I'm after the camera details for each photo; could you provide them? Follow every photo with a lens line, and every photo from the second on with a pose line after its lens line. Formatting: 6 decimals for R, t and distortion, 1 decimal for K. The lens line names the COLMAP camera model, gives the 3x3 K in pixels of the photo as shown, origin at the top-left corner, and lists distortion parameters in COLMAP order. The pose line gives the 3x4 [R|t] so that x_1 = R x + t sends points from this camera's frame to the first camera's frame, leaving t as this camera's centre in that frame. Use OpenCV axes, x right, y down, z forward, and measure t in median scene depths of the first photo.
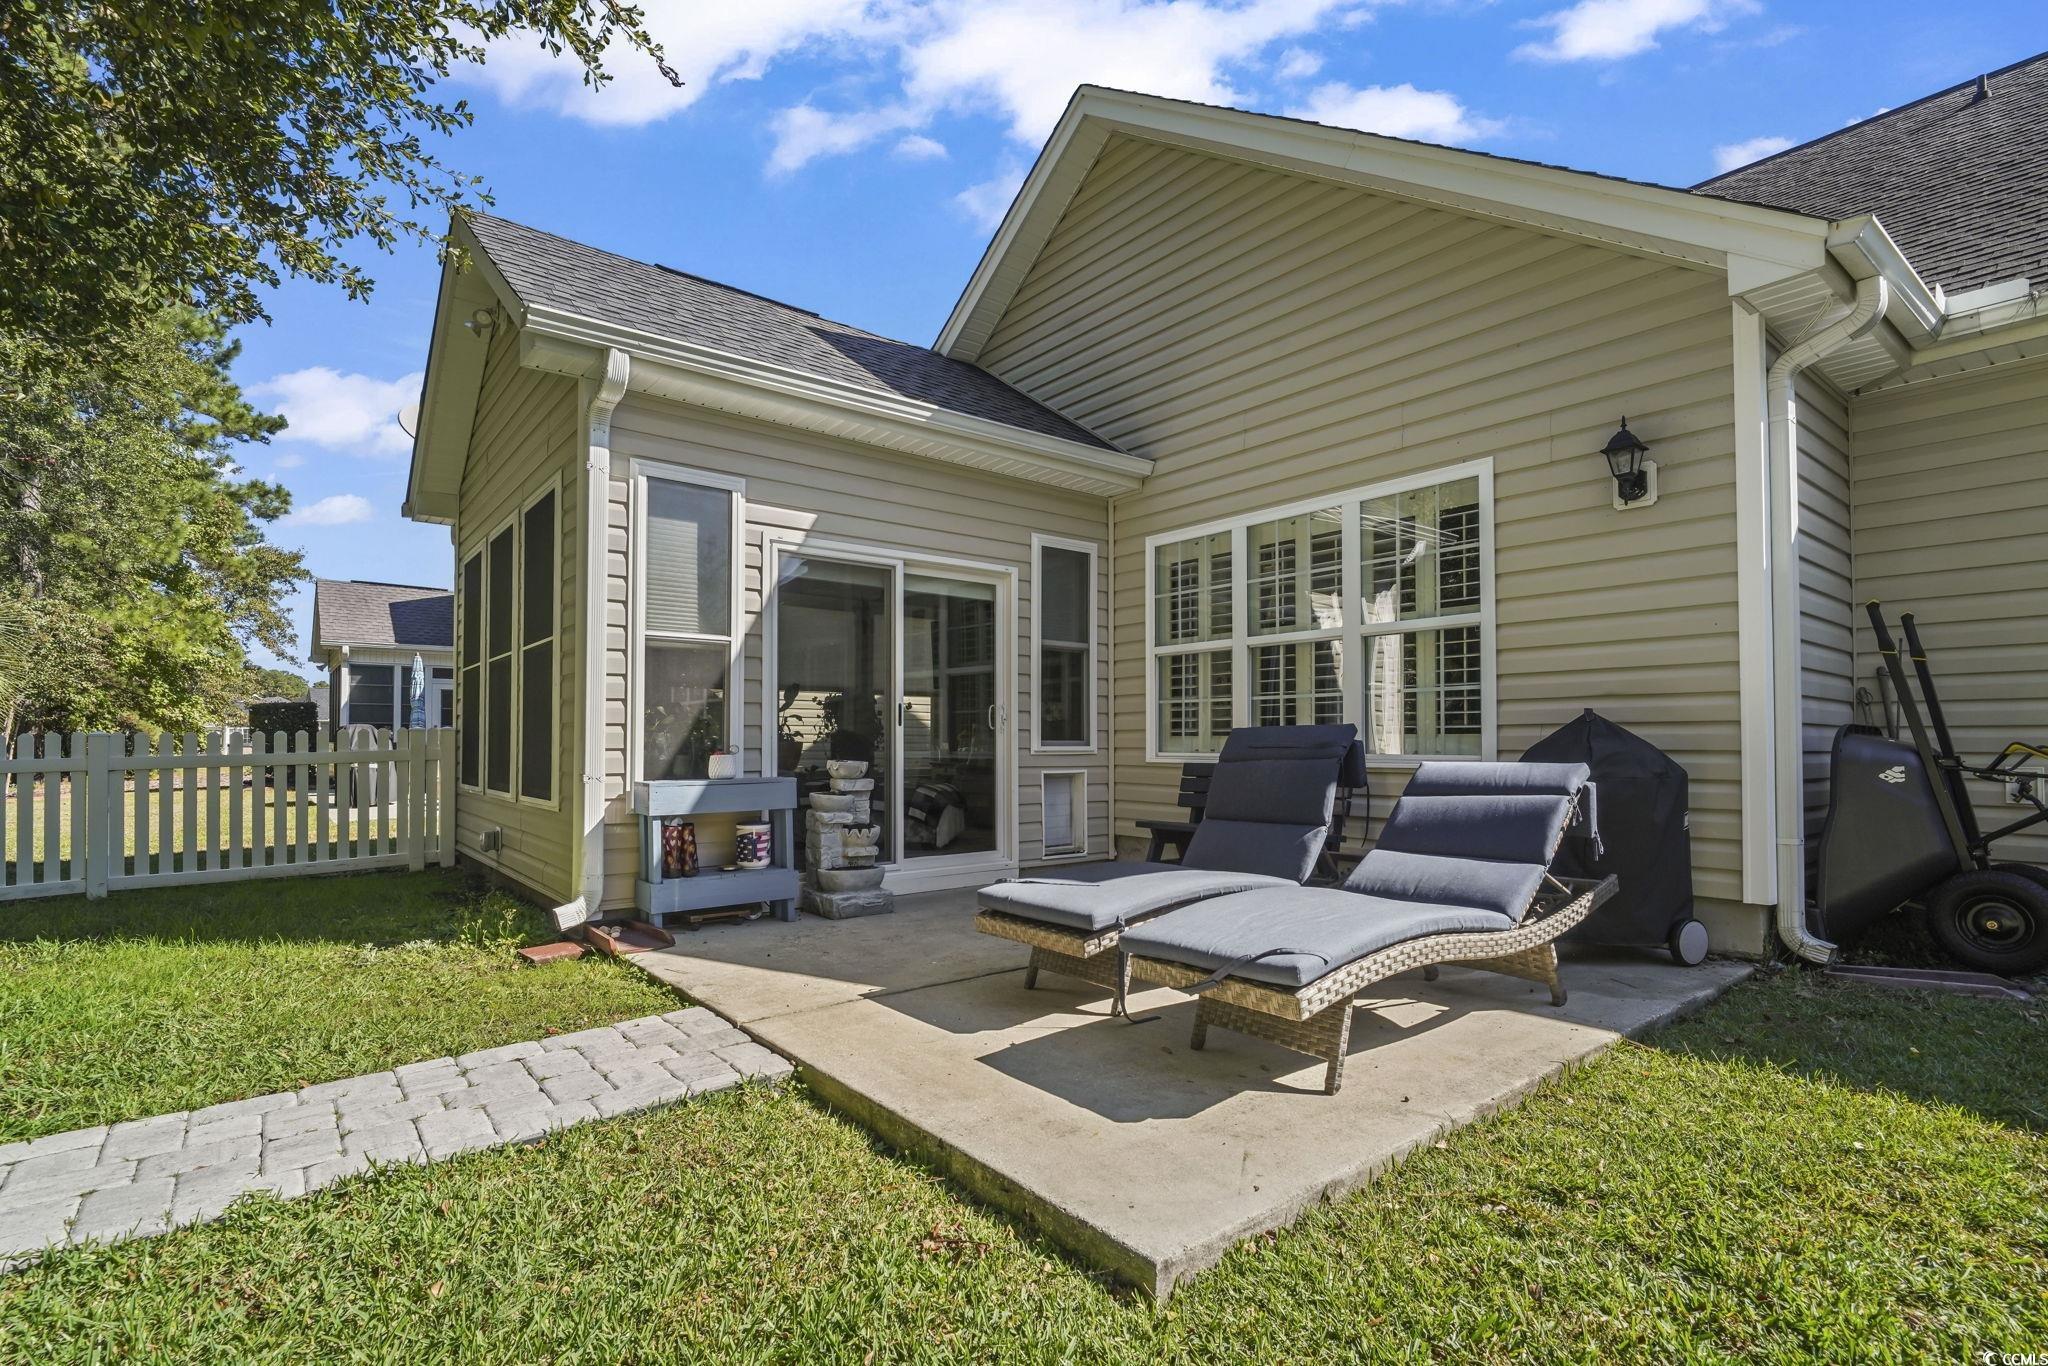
lens RADIAL K [[962.5, 0, 1020.2], [0, 962.5, 722.2], [0, 0, 1]] dist [-0.005120, 0.000080]
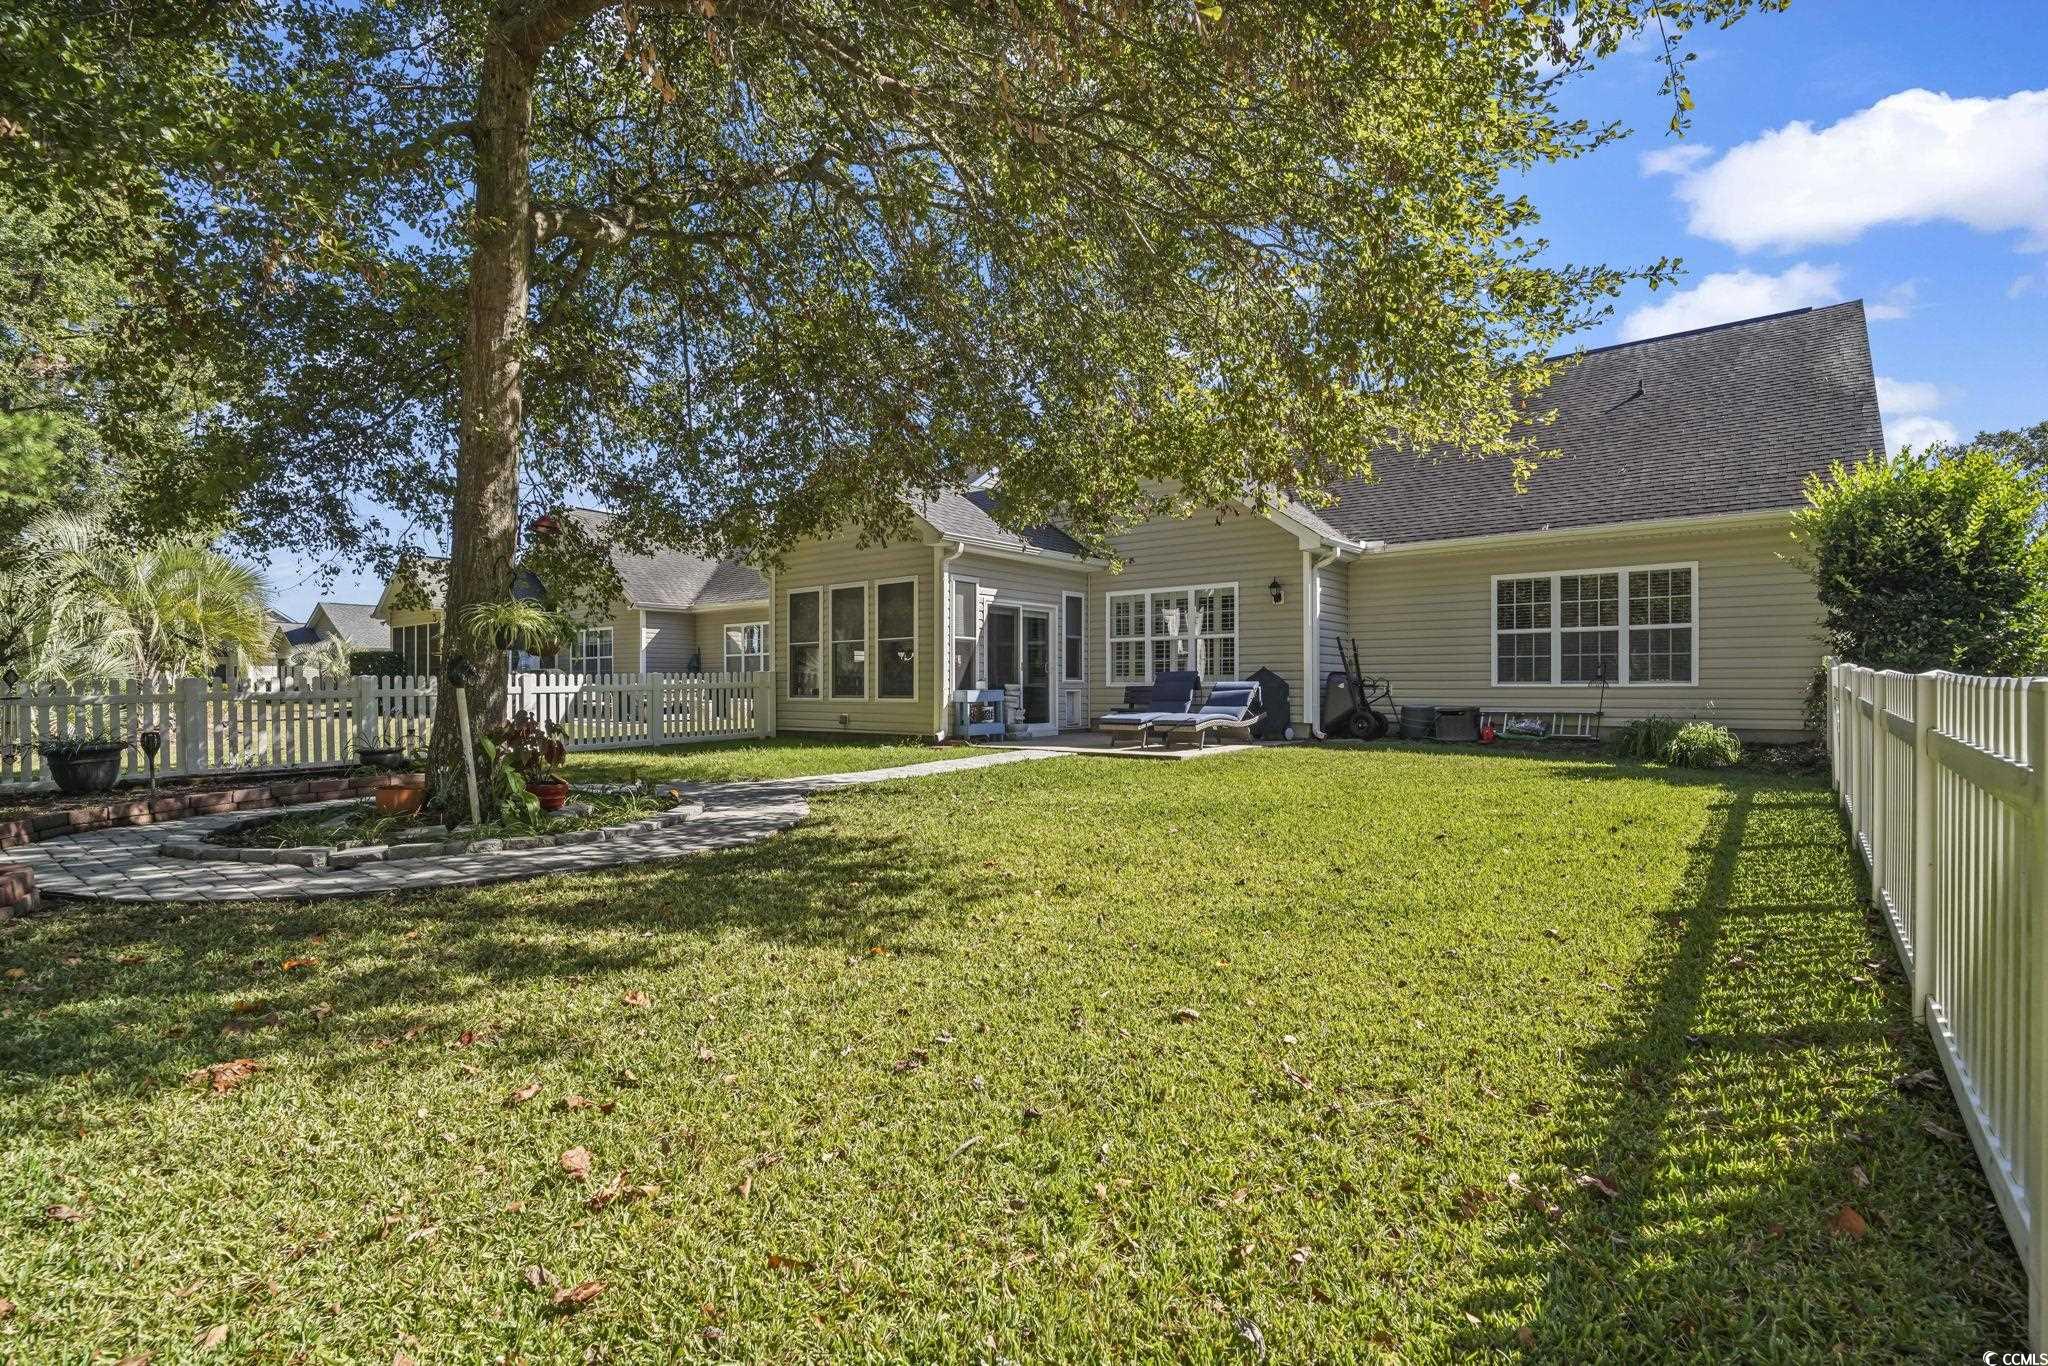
lens RADIAL K [[962.5, 0, 1024.4], [0, 962.5, 687.2], [0, 0, 1]] dist [-0.005120, 0.000080]
pose [[0.976034, -0.000466, 0.217619, -0.725225], [-0.004460, 0.999745, 0.022144, -0.009898], [-0.217574, -0.022584, 0.975782, -1.596833]]
